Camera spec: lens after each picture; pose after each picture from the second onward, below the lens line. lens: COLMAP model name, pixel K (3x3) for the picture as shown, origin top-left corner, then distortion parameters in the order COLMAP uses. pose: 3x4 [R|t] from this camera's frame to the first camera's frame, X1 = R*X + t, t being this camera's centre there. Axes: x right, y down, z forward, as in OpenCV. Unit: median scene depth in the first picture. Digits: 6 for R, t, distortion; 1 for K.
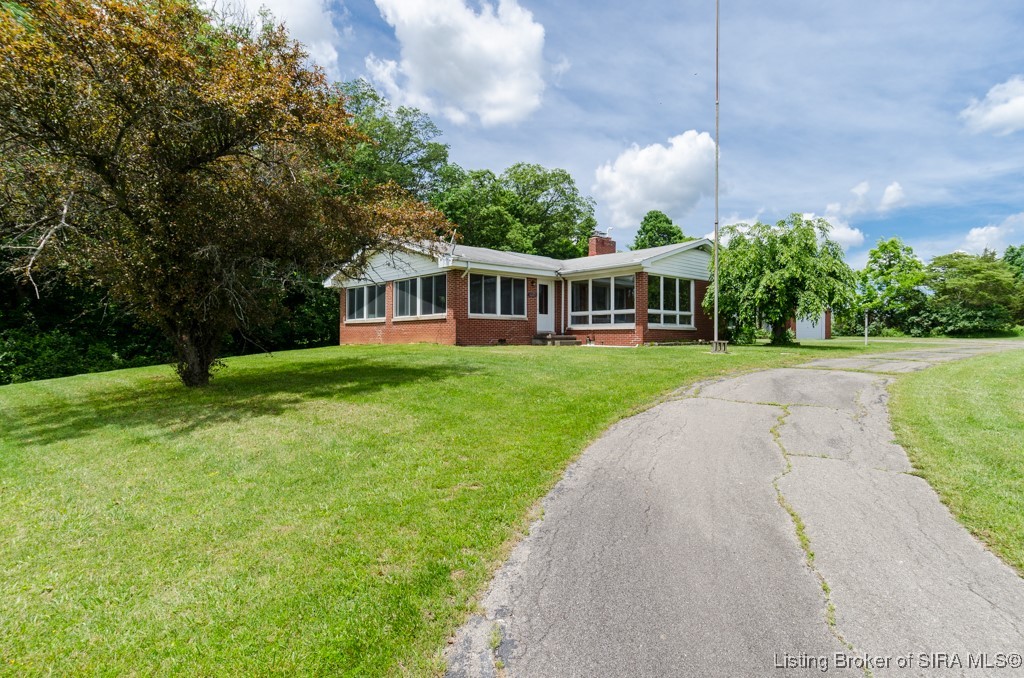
lens RADIAL K [[559.5, 0, 512.0], [0, 559.5, 339.0], [0, 0, 1]] dist [0.001840, 0.000234]
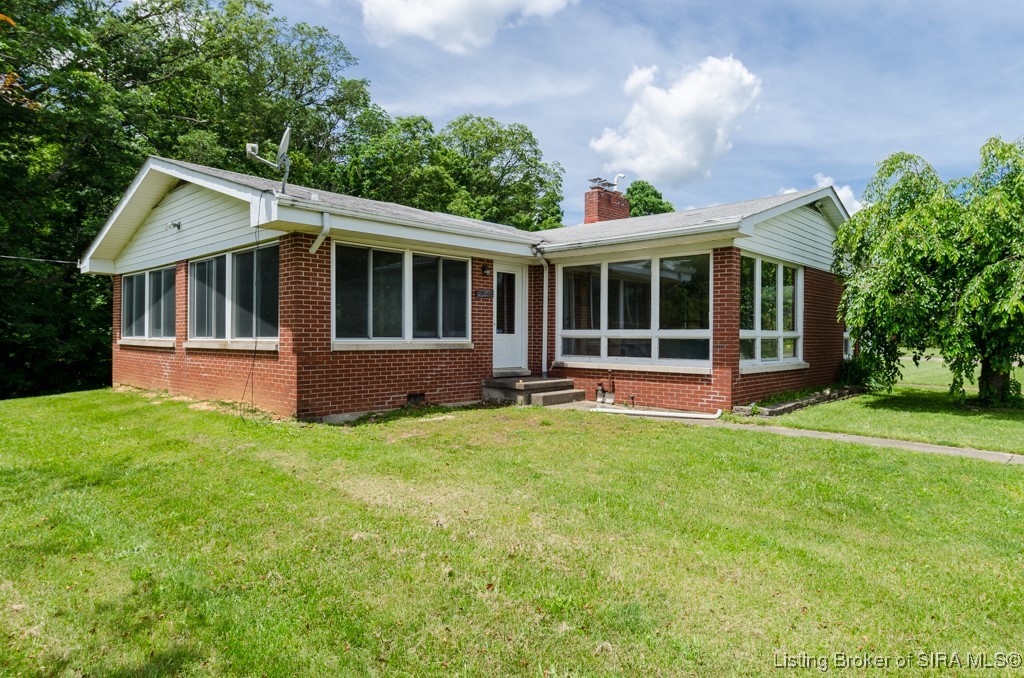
lens RADIAL K [[696.9, 0, 512.0], [0, 696.9, 339.0], [0, 0, 1]] dist [-0.002190, -0.000346]
pose [[0.996845, 0.005226, 0.079201, 0.013270], [-0.004902, 0.999979, -0.004283, -0.036921], [-0.079222, 0.003881, 0.996849, 0.391220]]
